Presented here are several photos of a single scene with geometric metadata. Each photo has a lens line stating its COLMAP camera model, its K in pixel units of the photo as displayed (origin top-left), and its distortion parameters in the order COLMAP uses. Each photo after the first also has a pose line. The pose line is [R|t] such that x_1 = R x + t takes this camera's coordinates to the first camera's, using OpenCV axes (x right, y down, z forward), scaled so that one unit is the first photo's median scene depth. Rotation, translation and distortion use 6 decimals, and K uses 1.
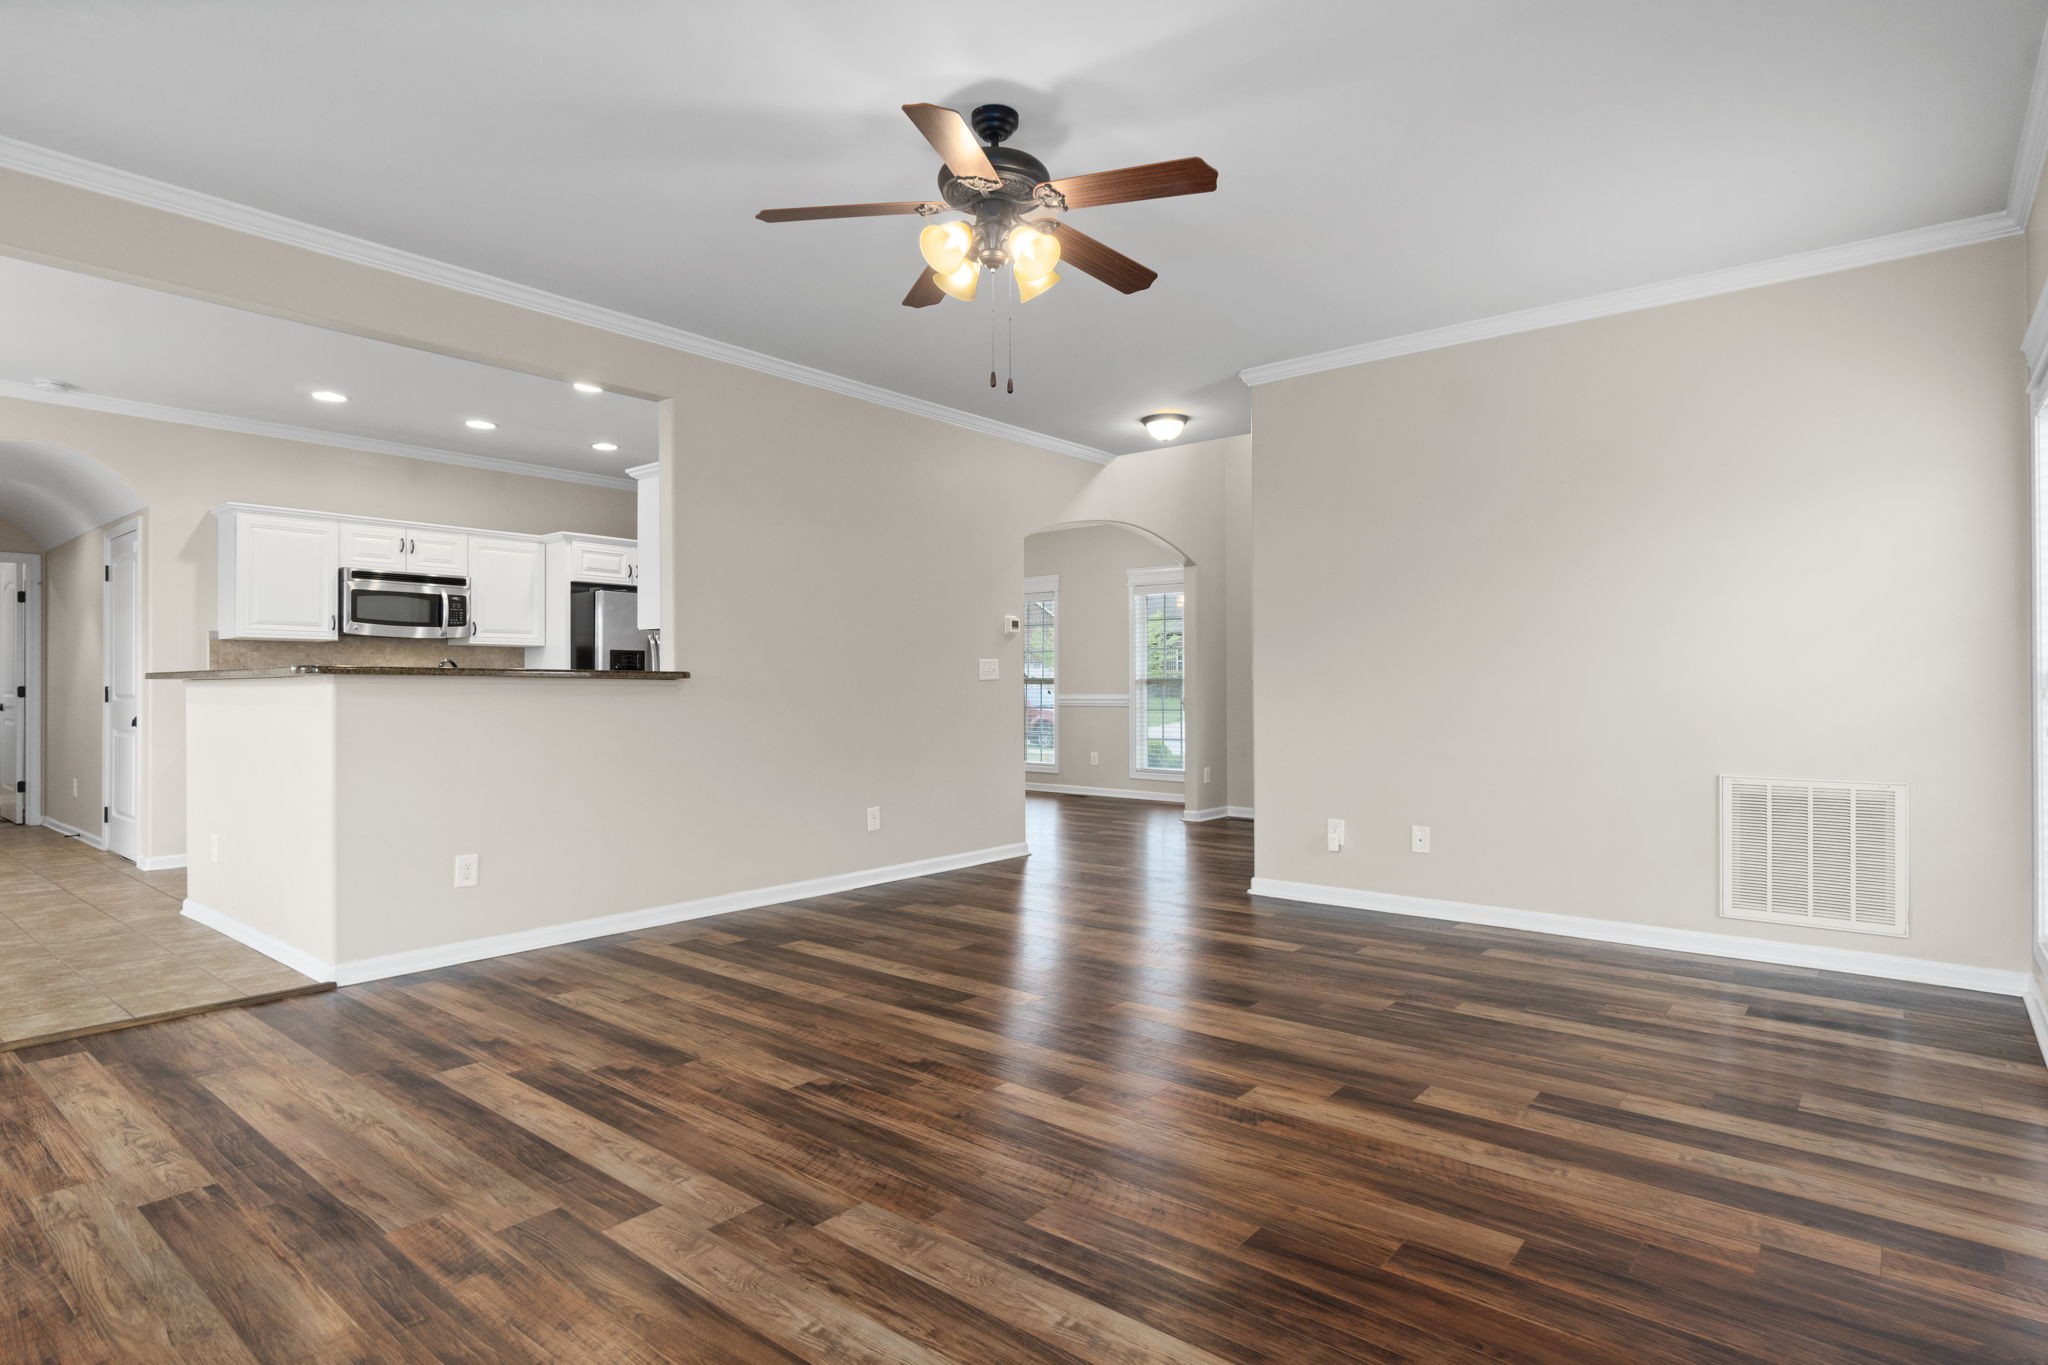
lens RADIAL K [[1081.3, 0, 973.7], [0, 1081.3, 663.9], [0, 0, 1]] dist [-0.009198, 0.006316]
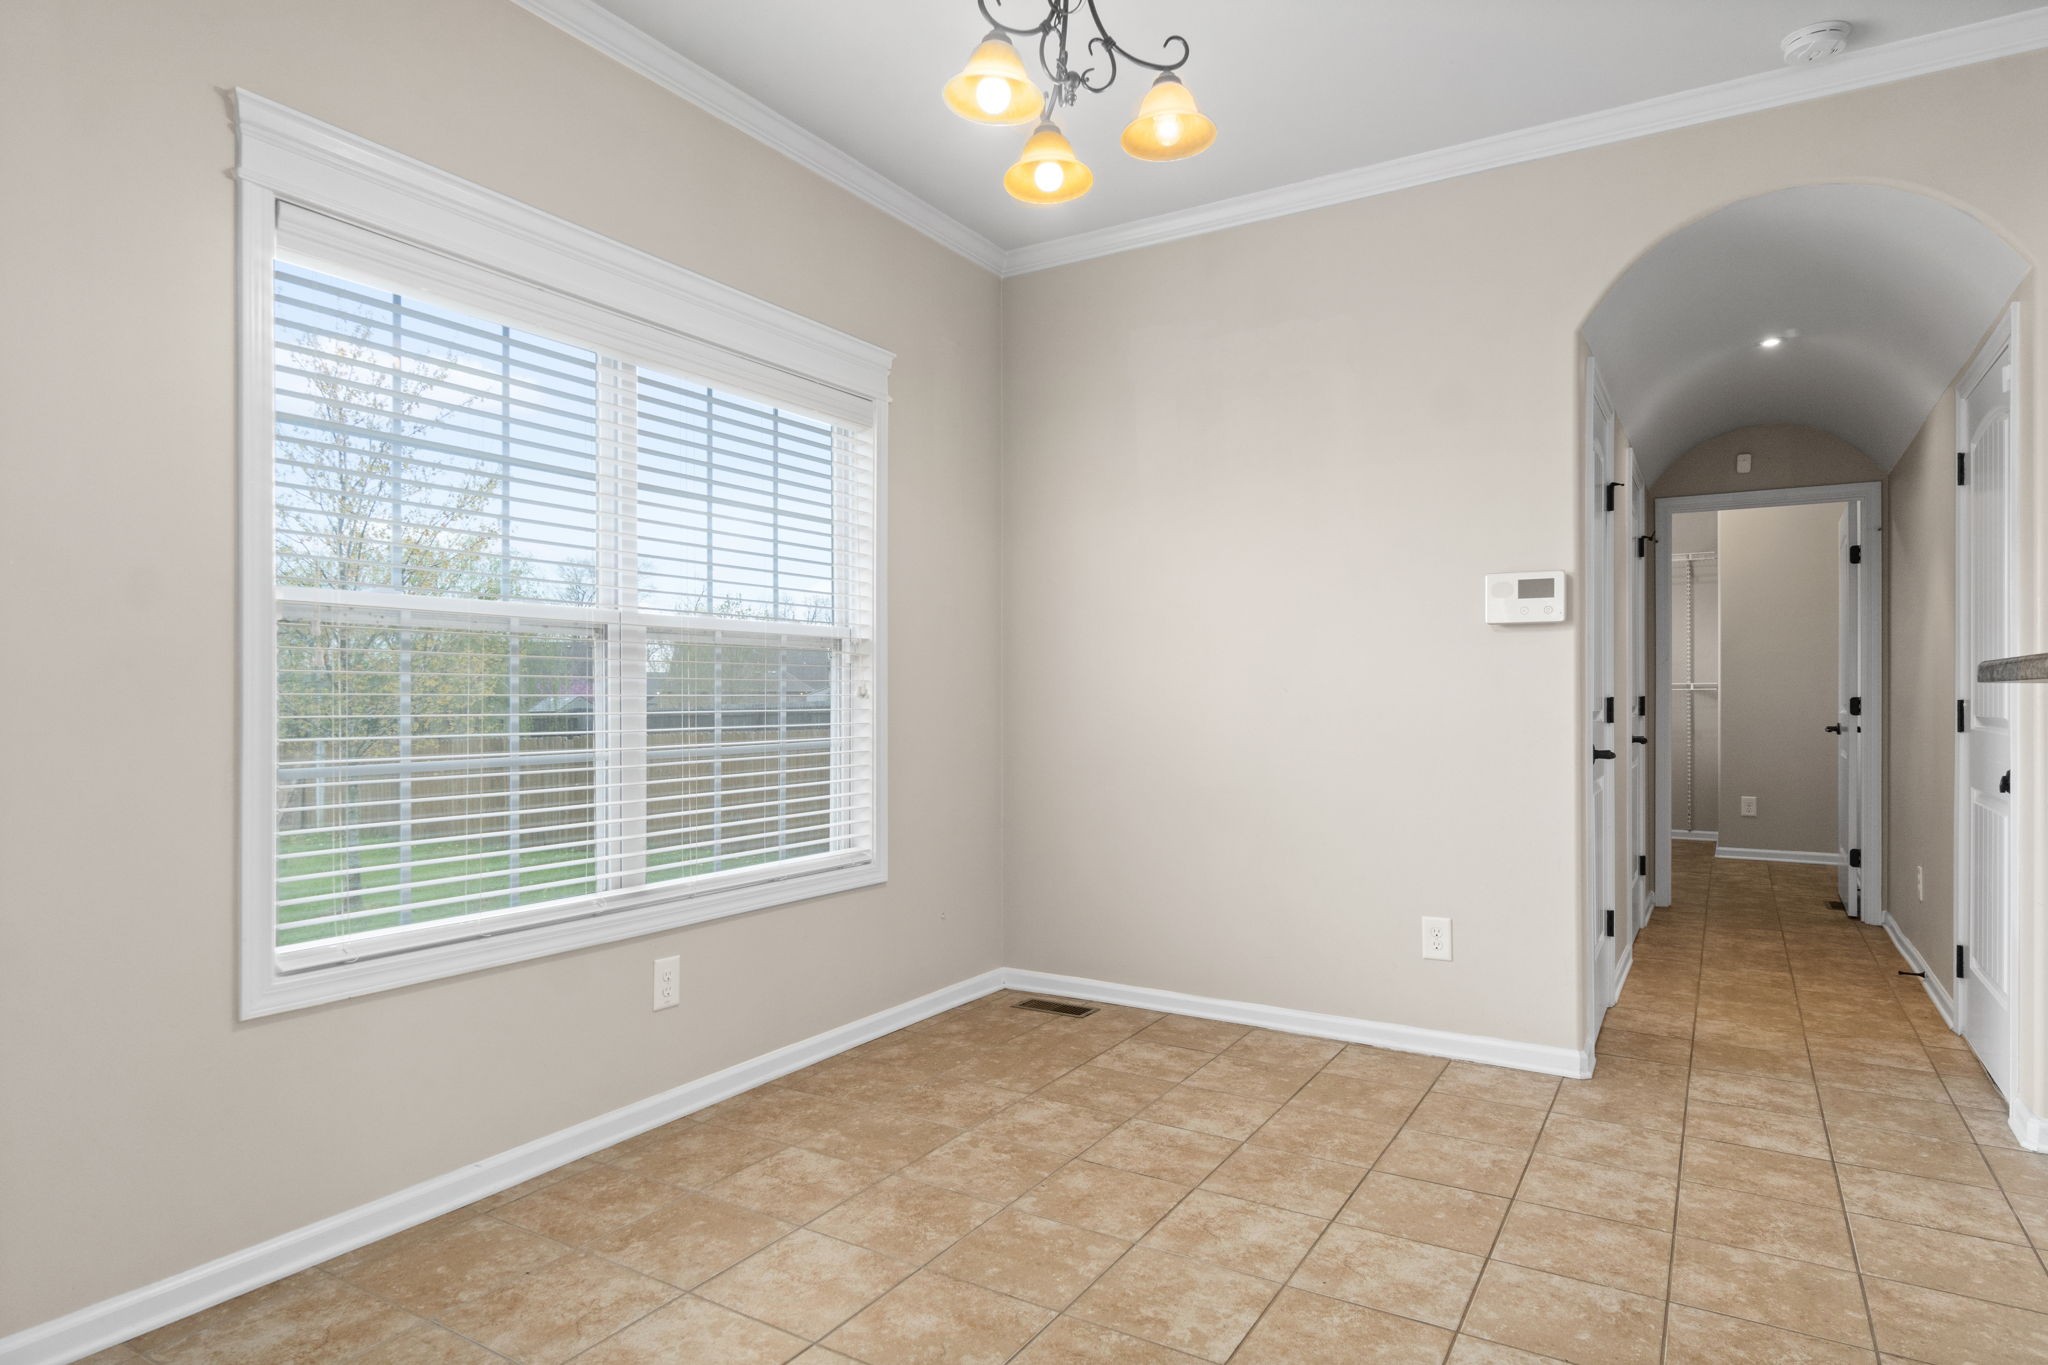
lens RADIAL K [[1135.4, 0, 1033.4], [0, 1135.4, 689.0], [0, 0, 1]] dist [-0.030451, -0.000524]
pose [[0.153568, 0.002502, -0.988135, -0.780701], [0.019276, 0.999799, 0.005527, 0.010424], [0.987950, -0.019896, 0.153489, 1.061007]]
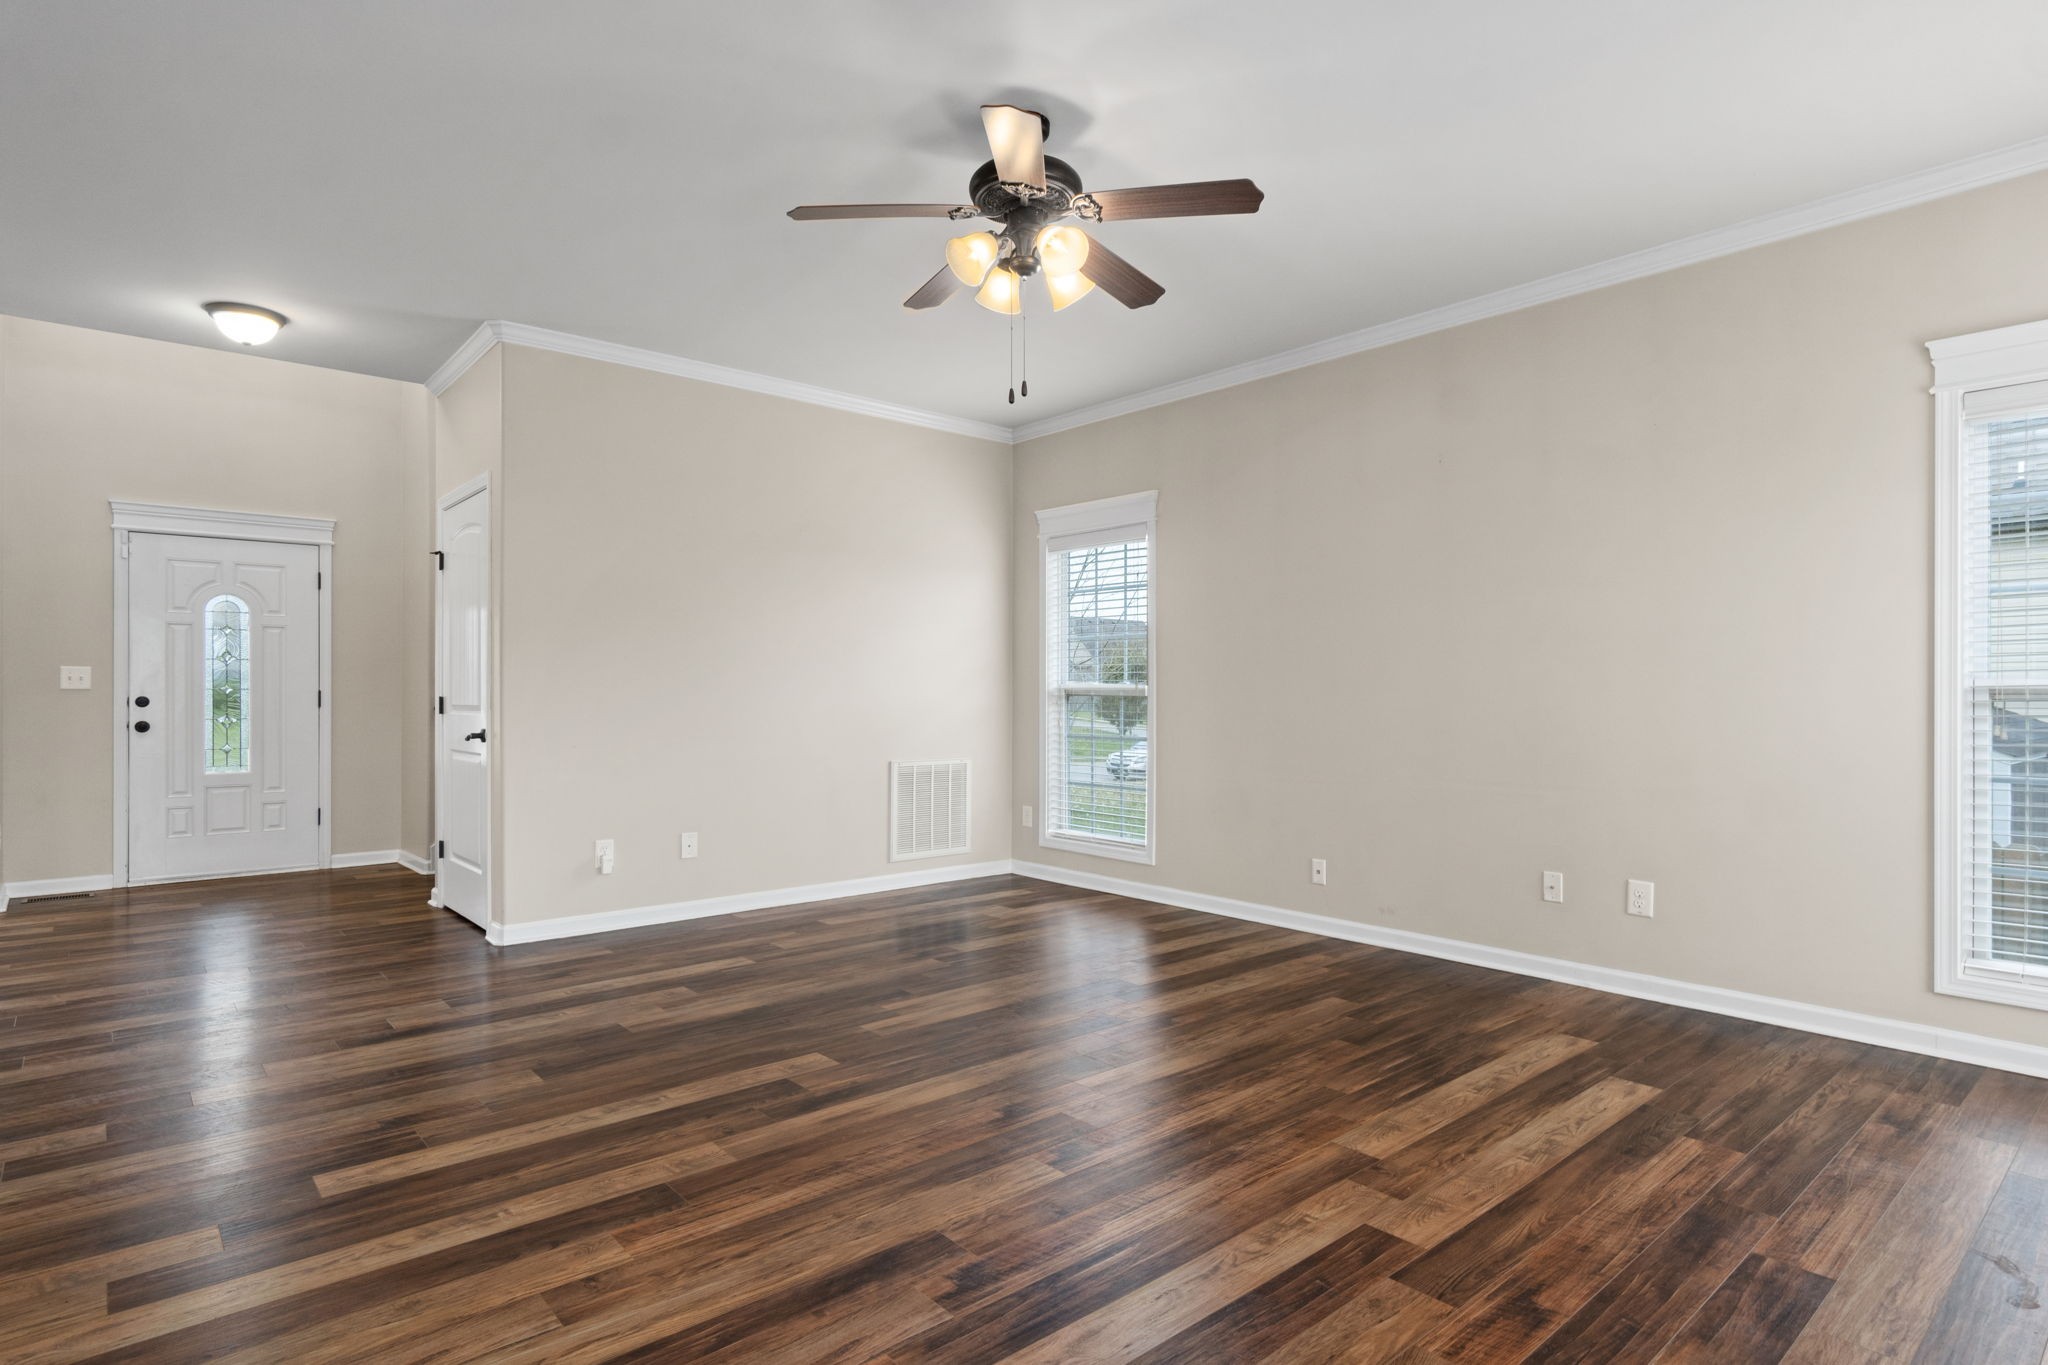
lens RADIAL K [[1081.3, 0, 1052.3], [0, 1081.3, 689.8], [0, 0, 1]] dist [-0.009198, 0.006316]
pose [[0.125793, 0.005970, 0.992038, -0.916349], [-0.021307, 0.999767, -0.003315, 0.010176], [-0.991828, -0.020720, 0.125891, 0.811564]]
